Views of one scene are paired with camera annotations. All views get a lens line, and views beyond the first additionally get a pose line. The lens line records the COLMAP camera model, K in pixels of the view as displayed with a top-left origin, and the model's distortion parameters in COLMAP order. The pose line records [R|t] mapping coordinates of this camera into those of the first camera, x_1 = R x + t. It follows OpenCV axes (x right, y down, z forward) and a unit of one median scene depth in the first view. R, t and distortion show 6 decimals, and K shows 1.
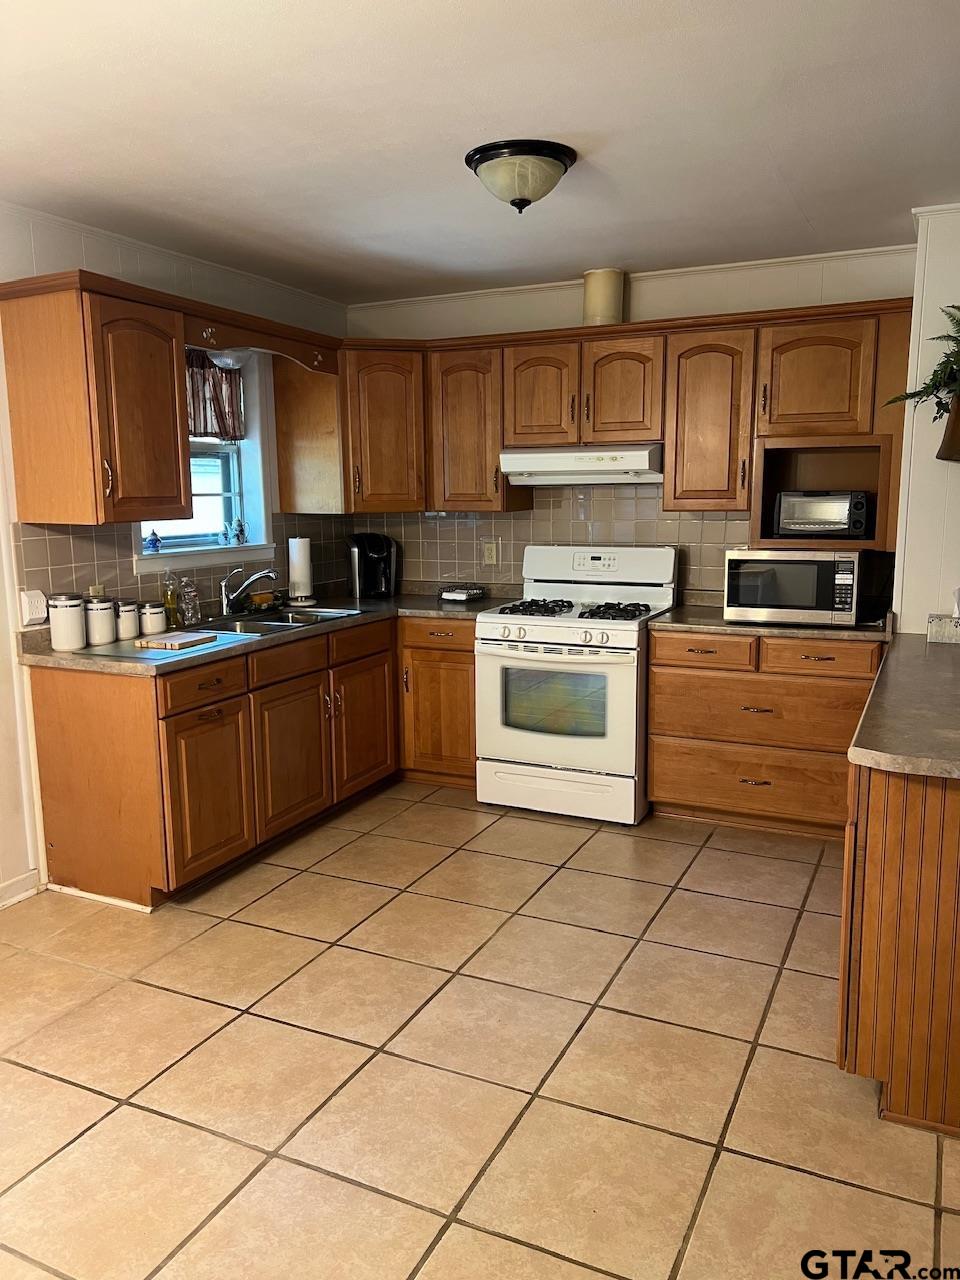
lens RADIAL K [[972.7, 0, 478.8], [0, 972.7, 639.3], [0, 0, 1]] dist [0.066531, -0.070937]
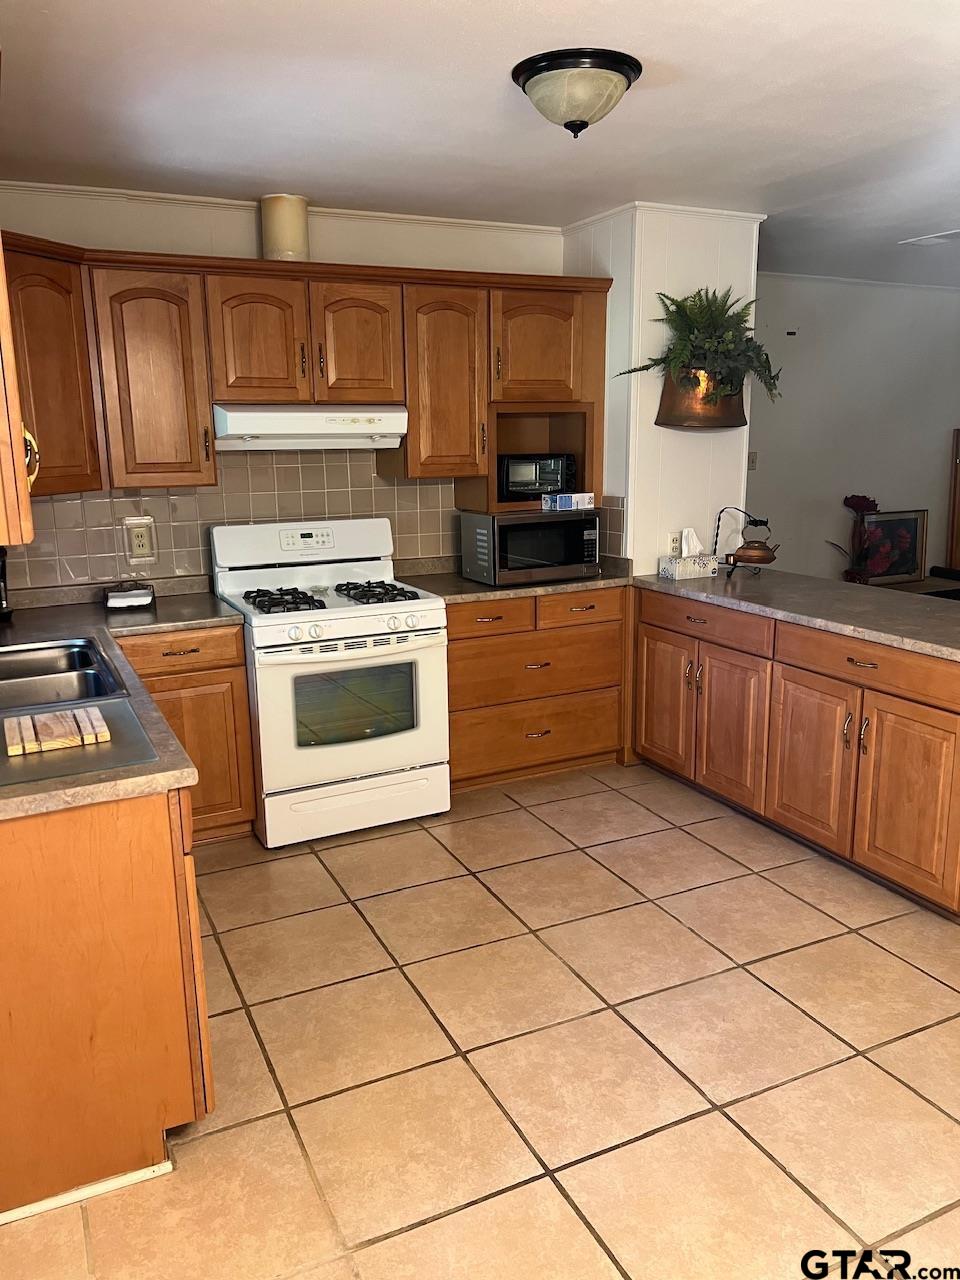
lens RADIAL K [[972.7, 0, 480.9], [0, 972.7, 641.2], [0, 0, 1]] dist [0.066531, -0.070937]
pose [[0.614175, -0.167869, 0.771109, -0.589332], [0.132435, 0.985181, 0.108989, -0.080618], [-0.777978, 0.035183, 0.627305, 0.421893]]
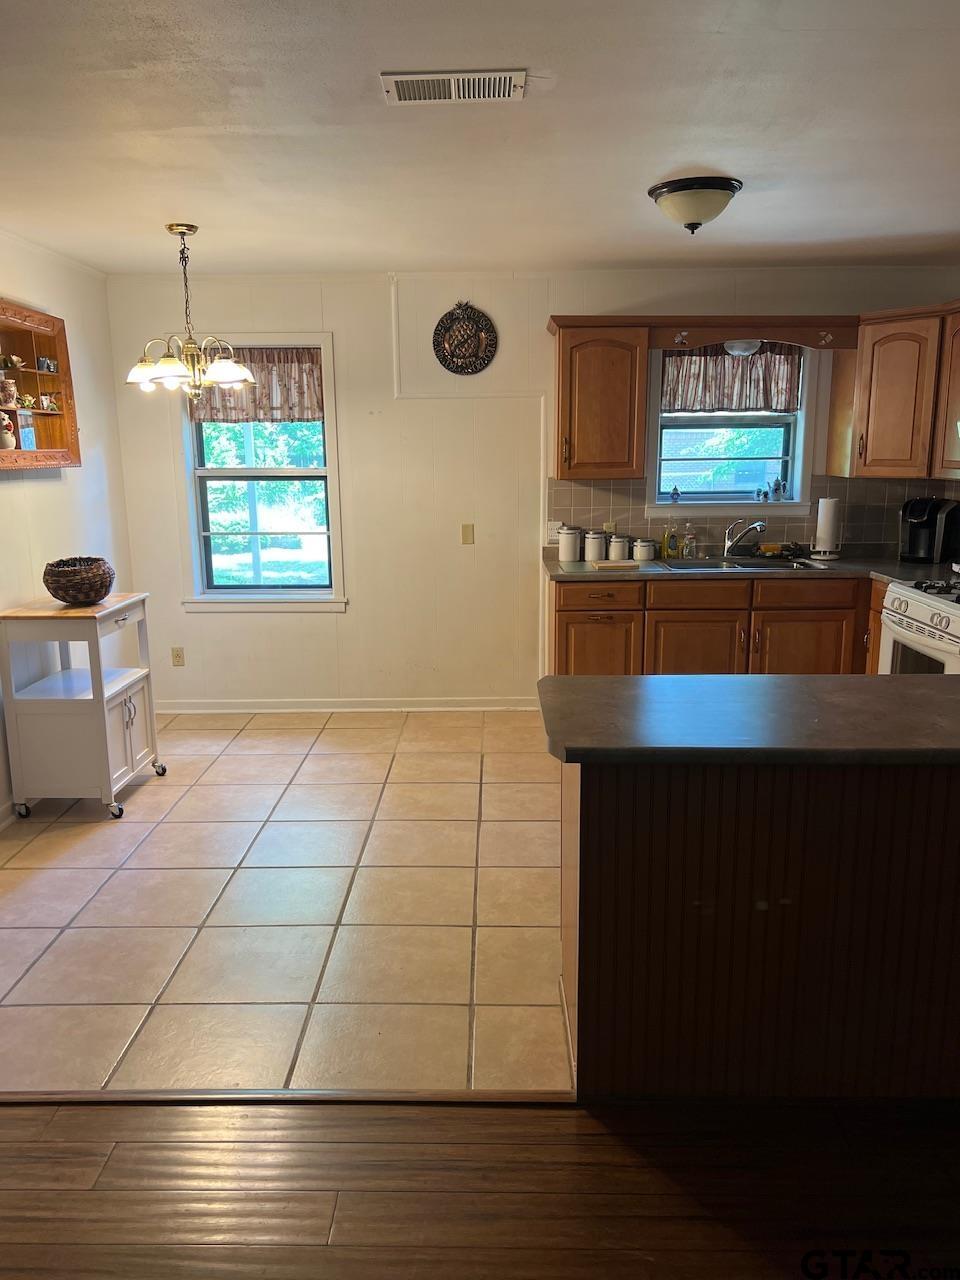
lens RADIAL K [[972.7, 0, 471.7], [0, 972.7, 648.5], [0, 0, 1]] dist [0.066531, -0.070937]
pose [[0.414791, 0.193642, -0.889074, 0.871170], [-0.138354, 0.979154, 0.148713, -0.060011], [0.899337, 0.061322, 0.432935, 0.204947]]
